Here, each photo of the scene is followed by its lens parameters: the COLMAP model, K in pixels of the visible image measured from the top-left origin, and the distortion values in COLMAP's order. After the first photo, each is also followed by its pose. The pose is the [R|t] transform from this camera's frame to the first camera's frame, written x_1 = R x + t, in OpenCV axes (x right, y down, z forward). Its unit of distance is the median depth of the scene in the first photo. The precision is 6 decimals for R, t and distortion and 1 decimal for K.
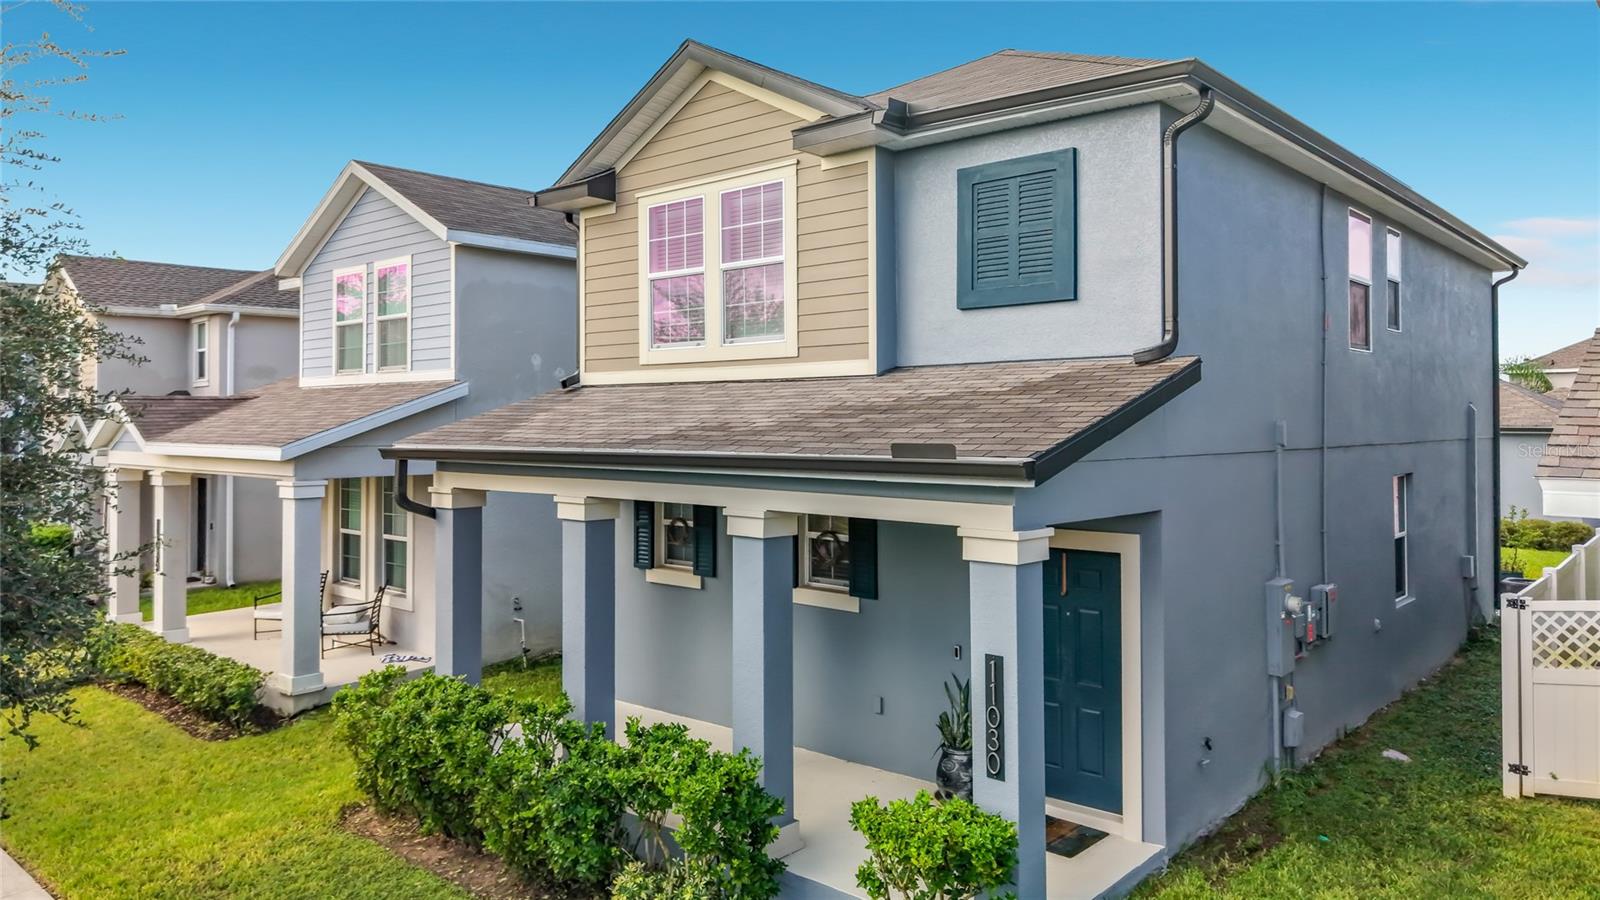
lens RADIAL K [[1086.5, 0, 831.6], [0, 1086.5, 413.9], [0, 0, 1]] dist [0.042887, -0.004309]
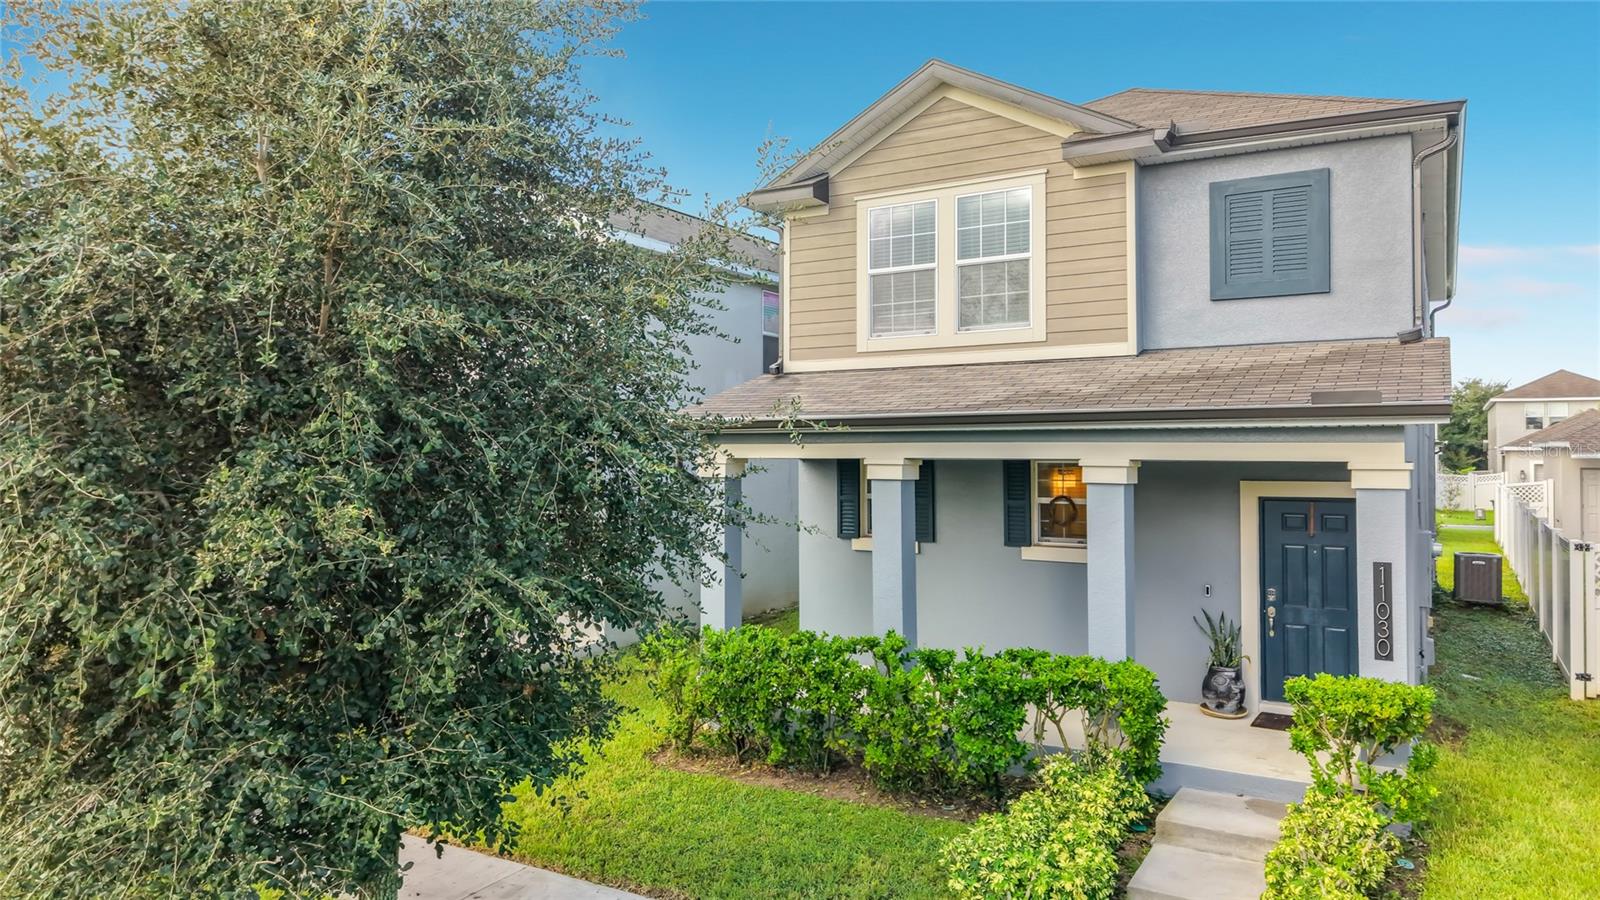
lens RADIAL K [[1071.7, 0, 800.0], [0, 1071.7, 450.0], [0, 0, 1]] dist [-0.007101, -0.000421]
pose [[0.988184, 0.004102, 0.153219, -0.469338], [-0.004519, 0.999987, 0.002377, 0.061146], [-0.153207, -0.003041, 0.988189, -0.077048]]
